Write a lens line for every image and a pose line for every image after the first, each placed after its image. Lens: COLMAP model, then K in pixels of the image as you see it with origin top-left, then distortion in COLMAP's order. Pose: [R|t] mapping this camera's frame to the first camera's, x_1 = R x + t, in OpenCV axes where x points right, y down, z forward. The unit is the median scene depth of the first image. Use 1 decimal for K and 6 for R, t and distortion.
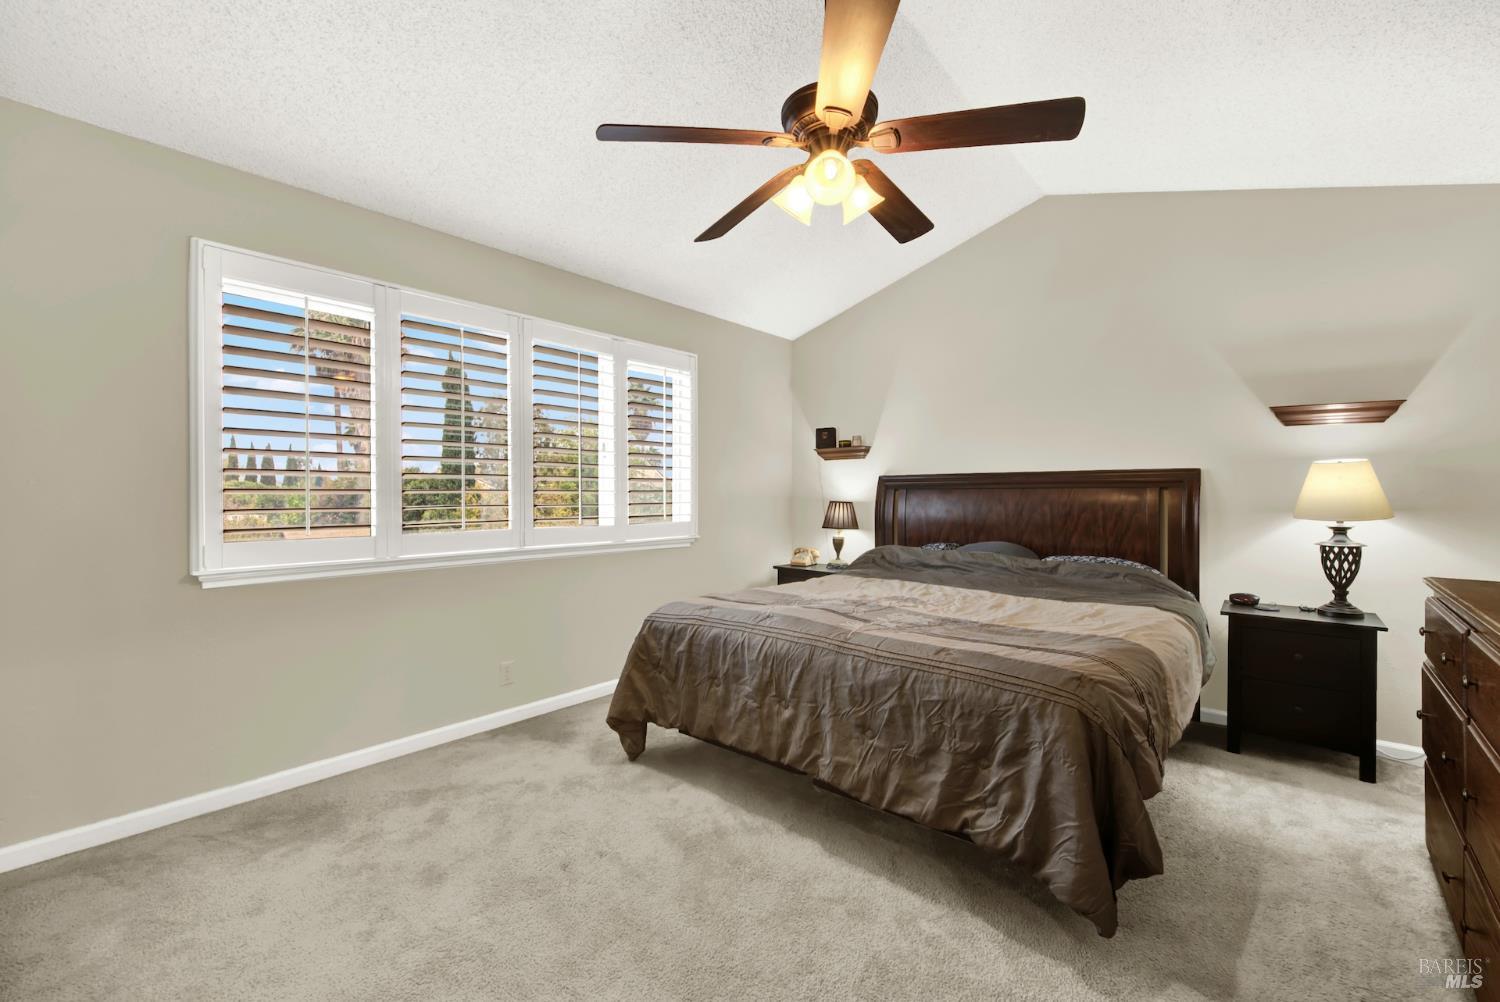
lens RADIAL K [[615.8, 0, 759.4], [0, 615.8, 499.3], [0, 0, 1]] dist [0.004185, -0.002962]
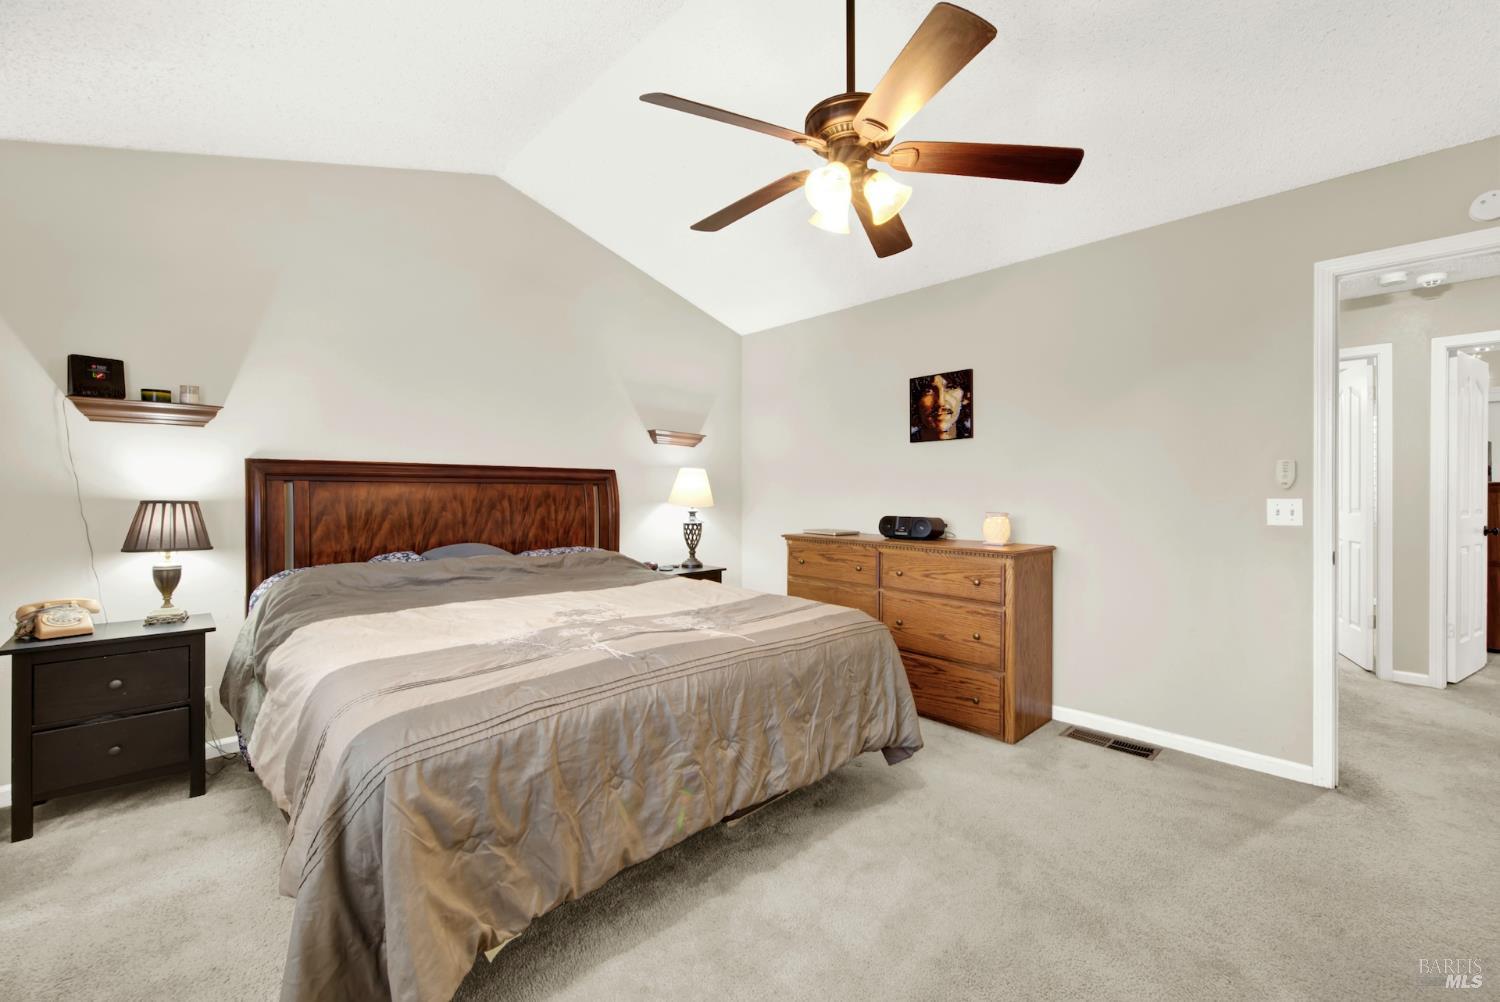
lens RADIAL K [[615.8, 0, 758.5], [0, 615.8, 498.3], [0, 0, 1]] dist [0.004185, -0.002962]
pose [[0.067372, -0.010280, 0.997675, -0.612268], [0.003034, 0.999944, 0.010098, -0.004172], [-0.997723, 0.002347, 0.067399, 0.708764]]
